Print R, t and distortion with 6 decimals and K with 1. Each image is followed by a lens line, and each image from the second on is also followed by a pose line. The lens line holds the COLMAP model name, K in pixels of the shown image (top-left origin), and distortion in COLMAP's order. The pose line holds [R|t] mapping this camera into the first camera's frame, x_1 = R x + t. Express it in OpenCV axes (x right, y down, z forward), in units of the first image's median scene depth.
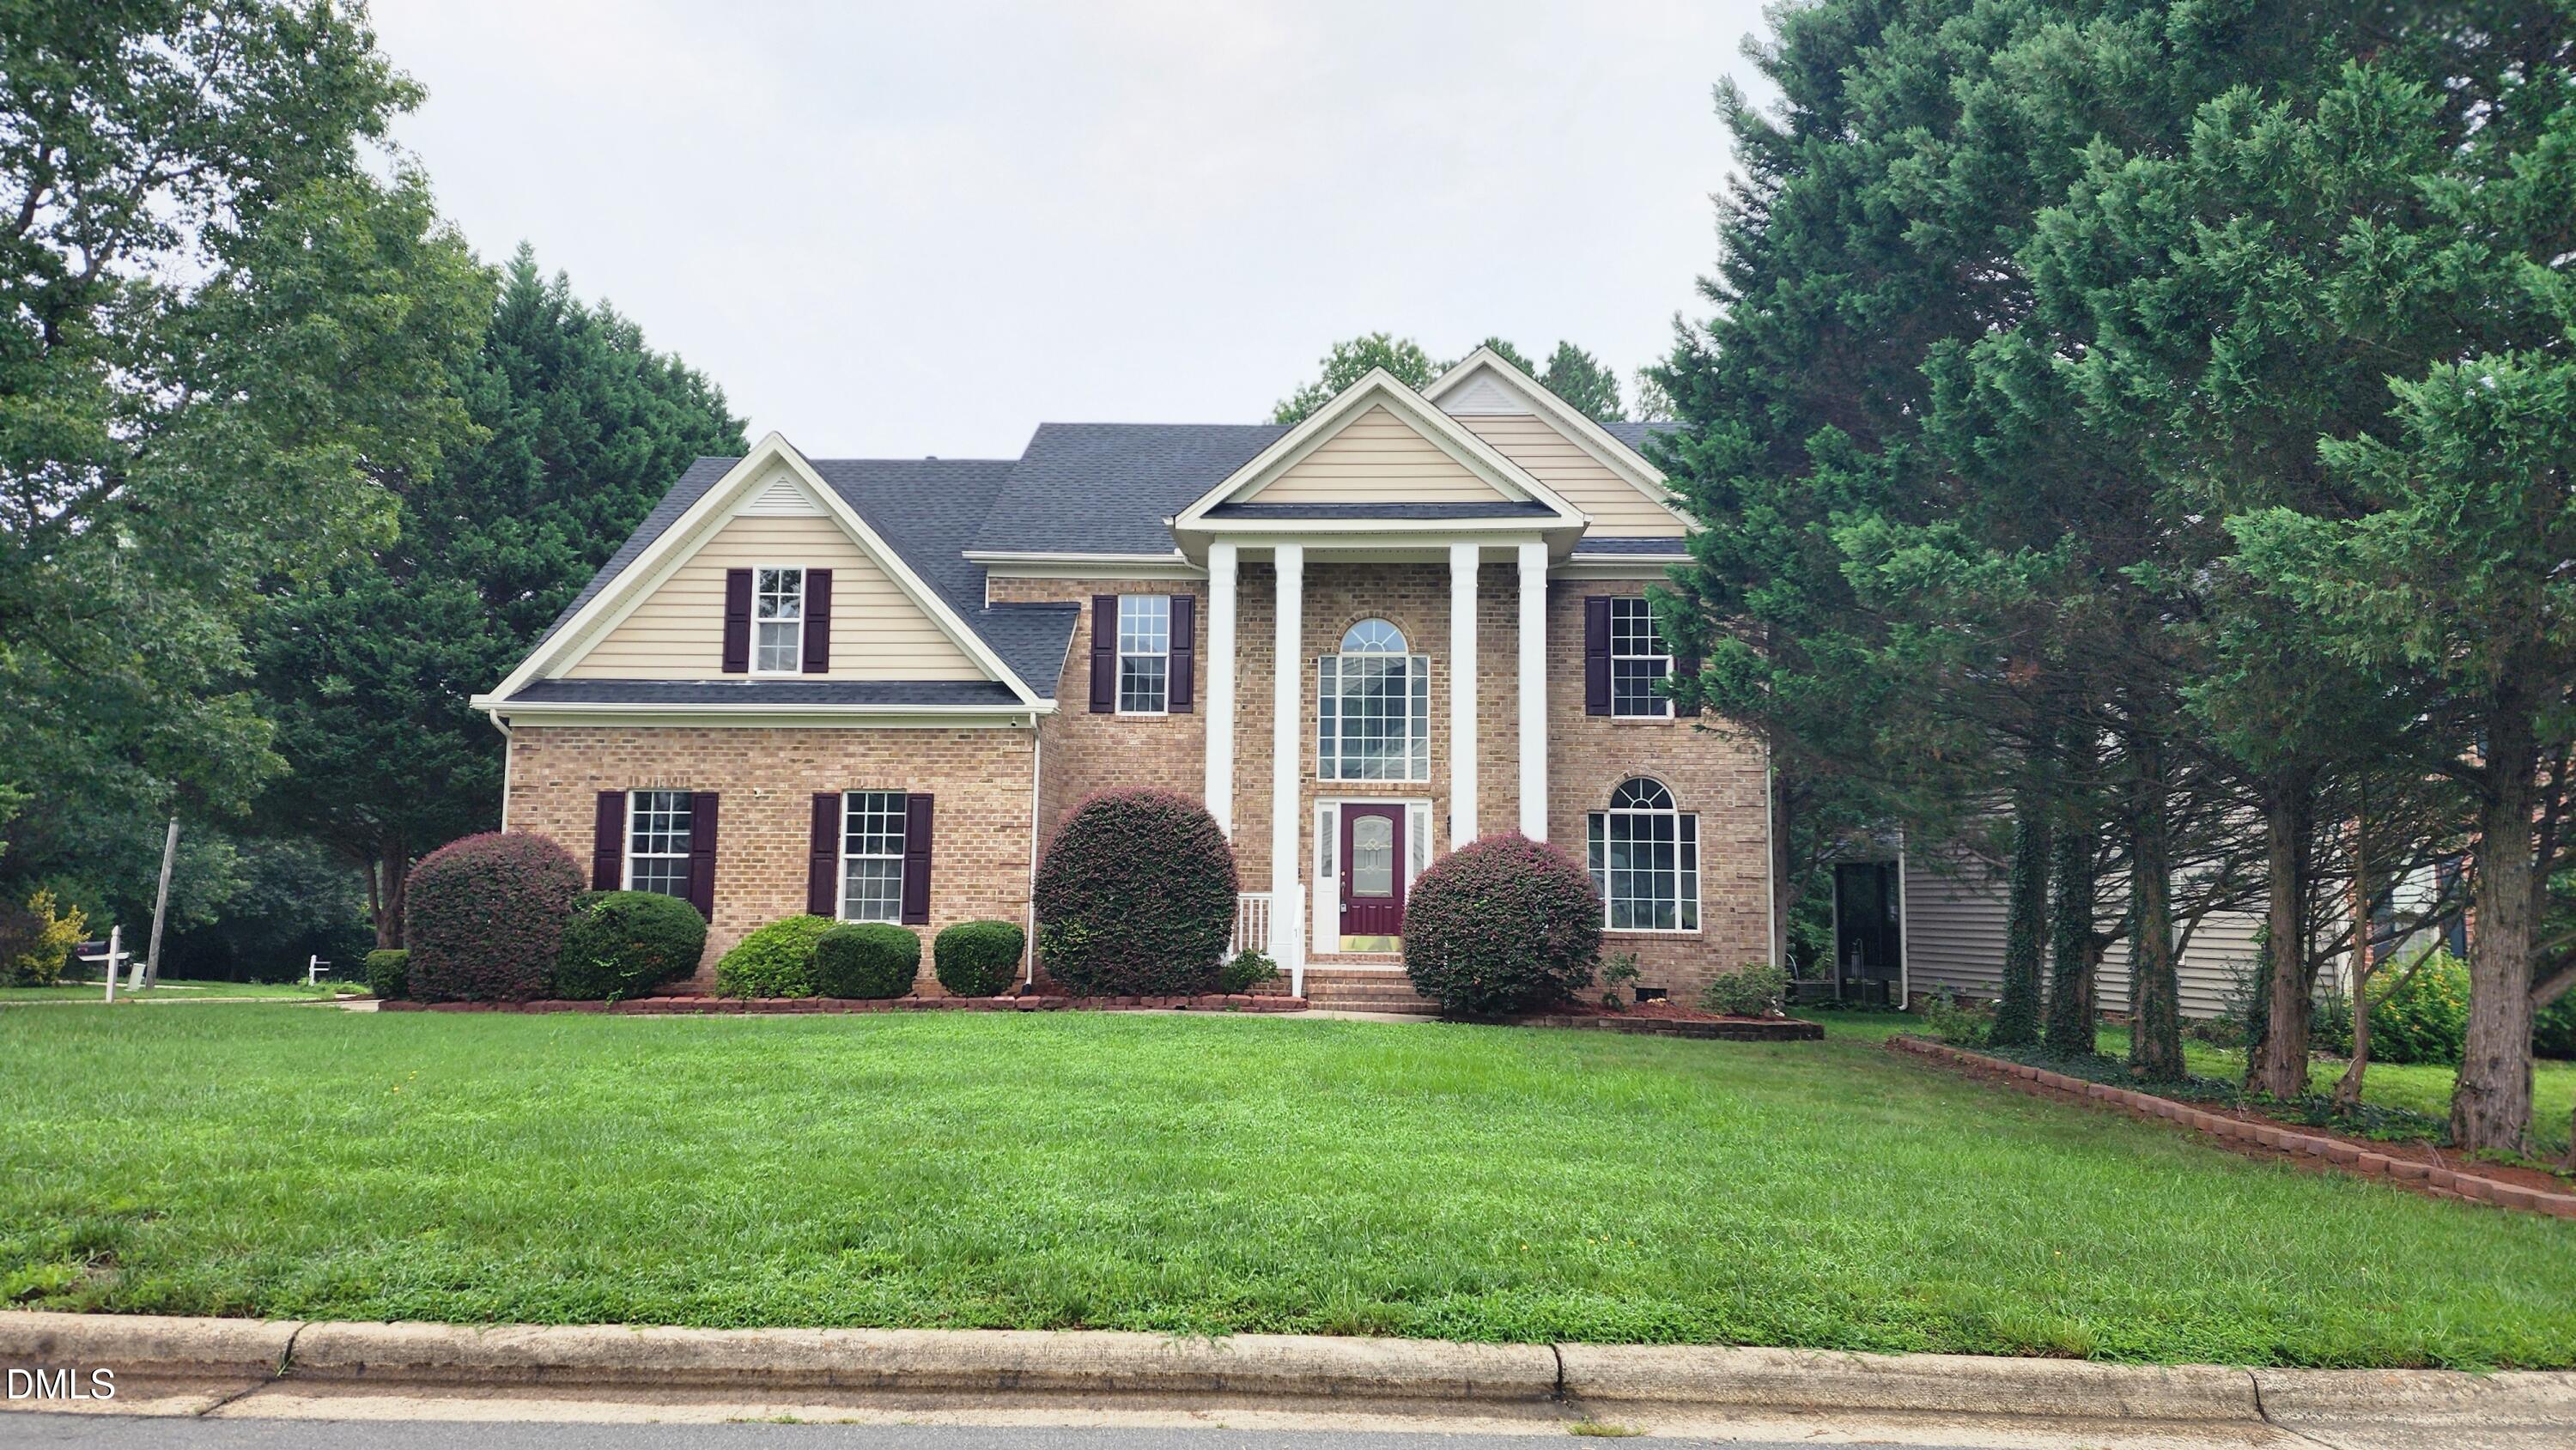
lens RADIAL K [[1760.2, 0, 1288.0], [0, 1760.2, 725.0], [0, 0, 1]] dist [0.101700, -0.095403]
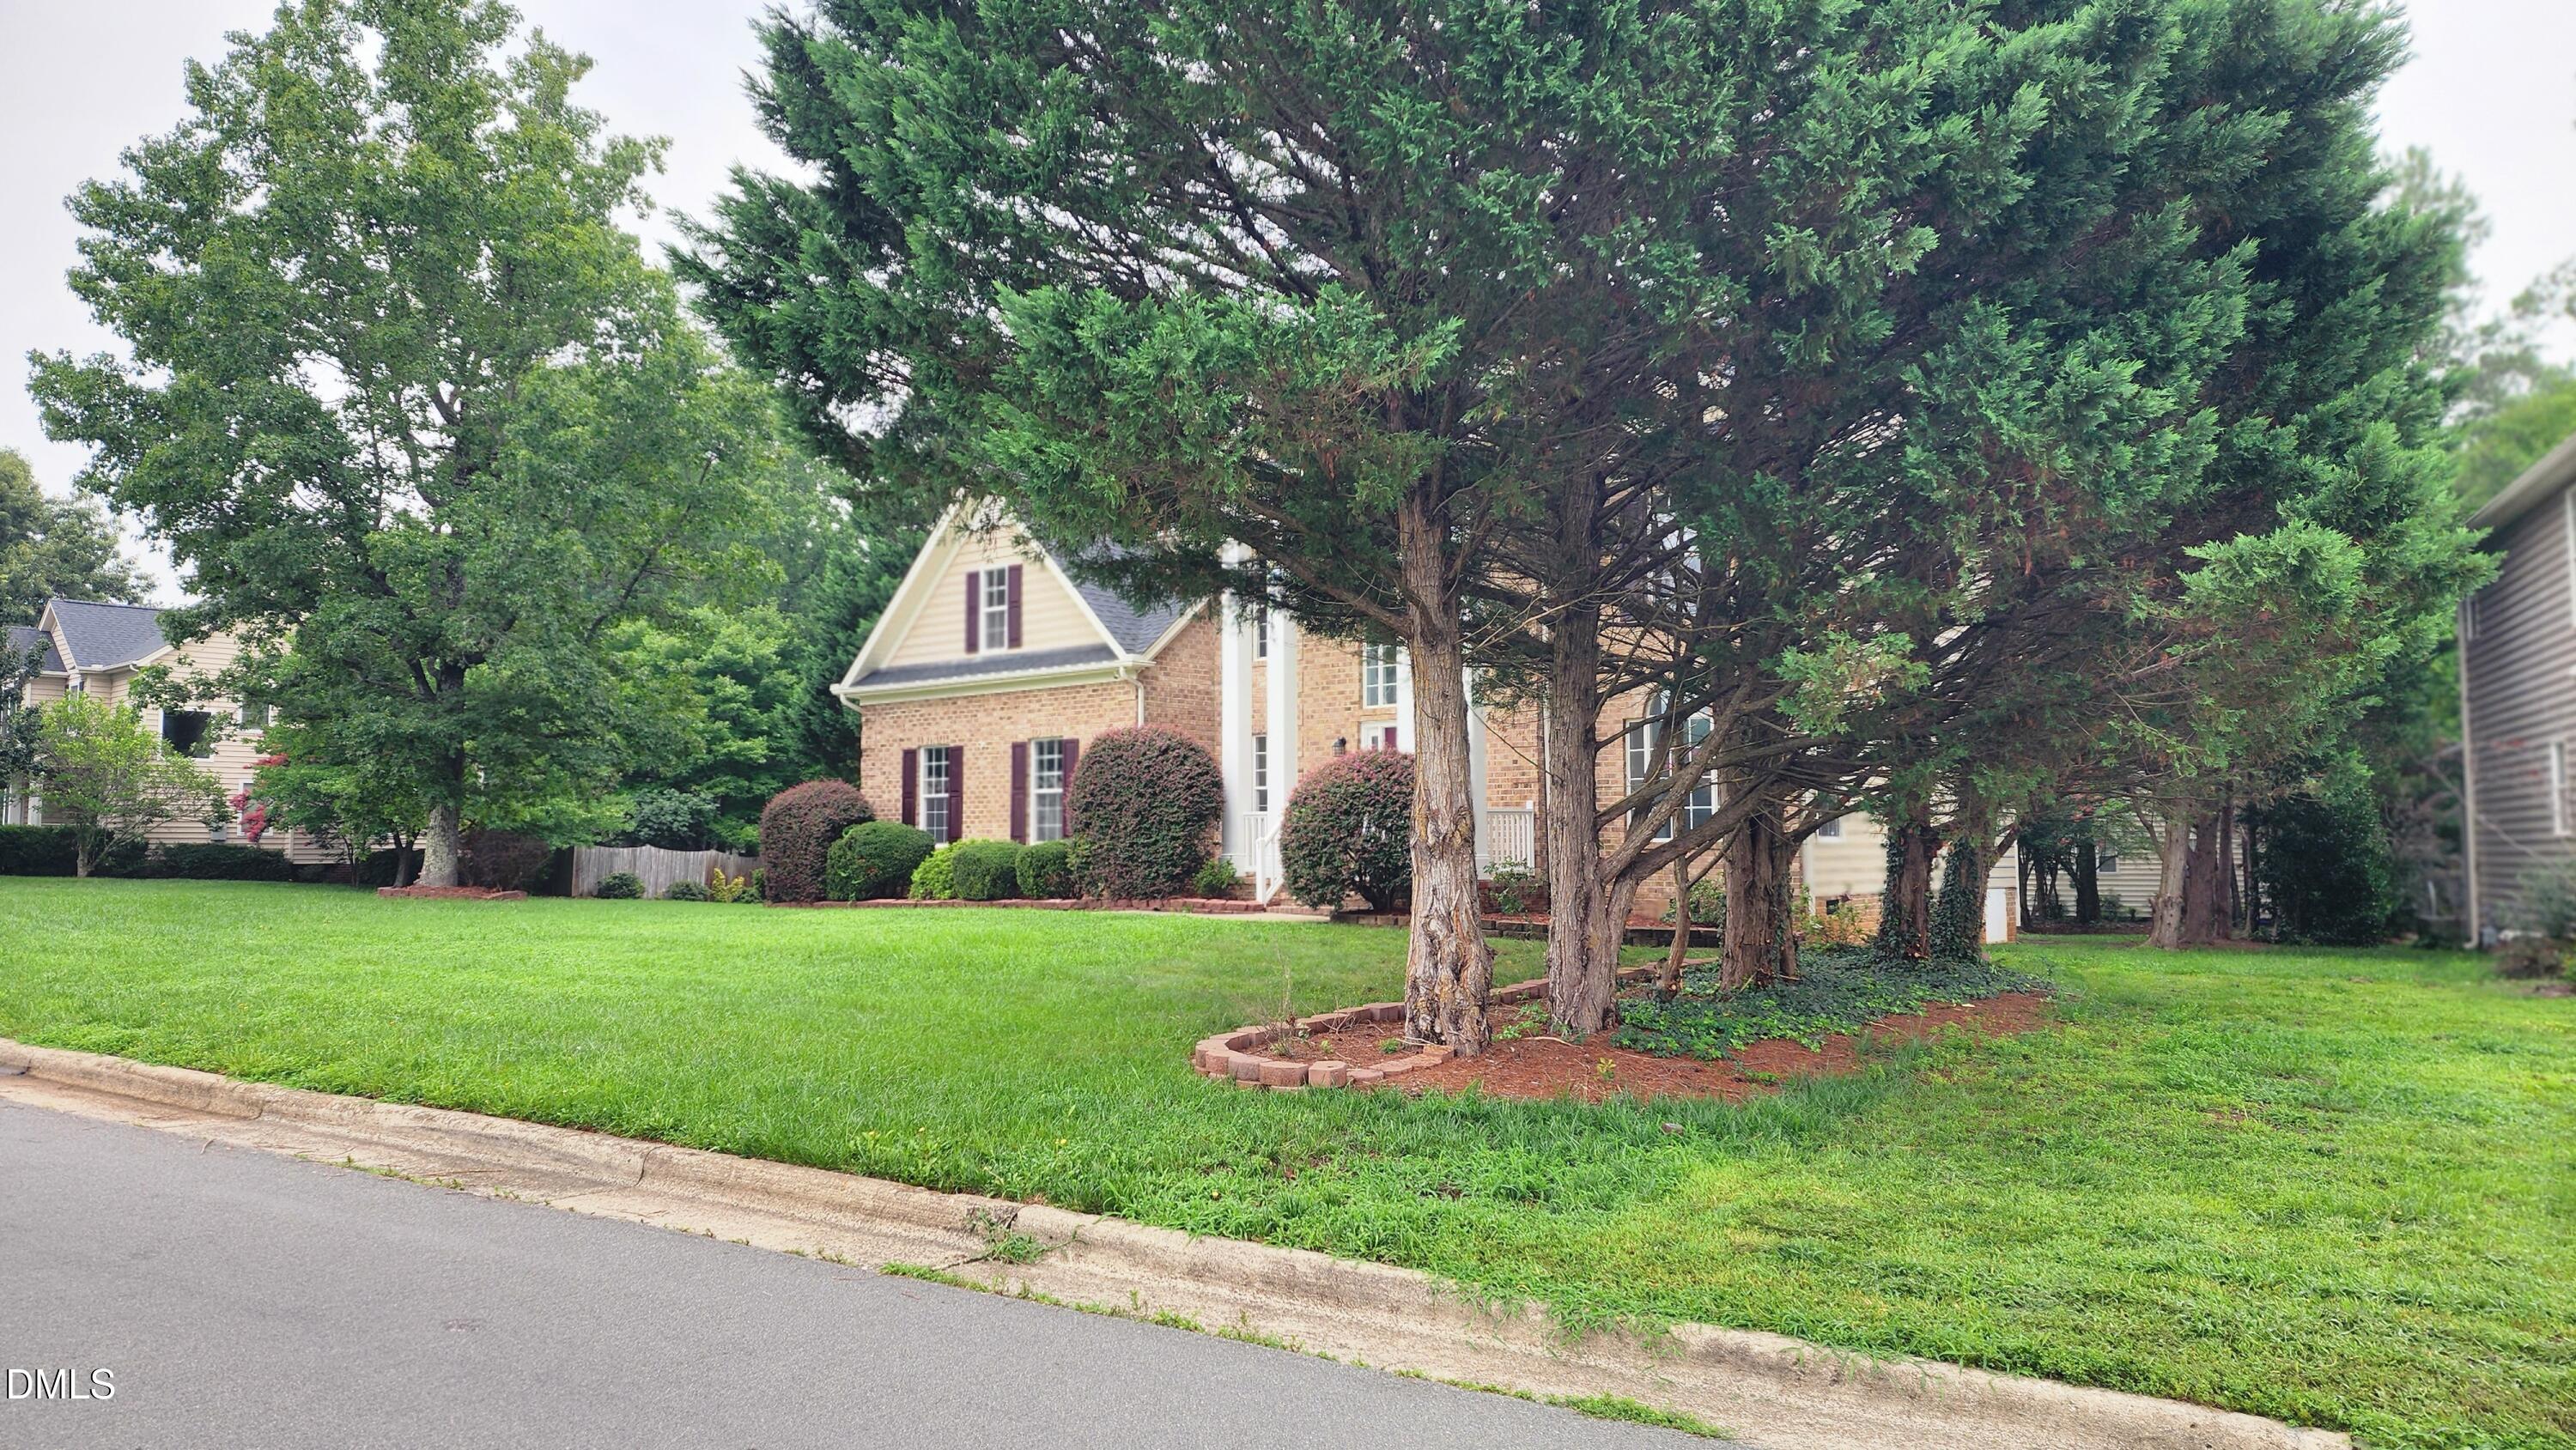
lens RADIAL K [[1754.0, 0, 1264.6], [0, 1754.0, 732.2], [0, 0, 1]] dist [0.097045, -0.088874]
pose [[0.795721, -0.056091, -0.603061, 0.632540], [0.073201, 0.997310, 0.003826, 0.039158], [0.601224, -0.047189, 0.797686, 0.107257]]
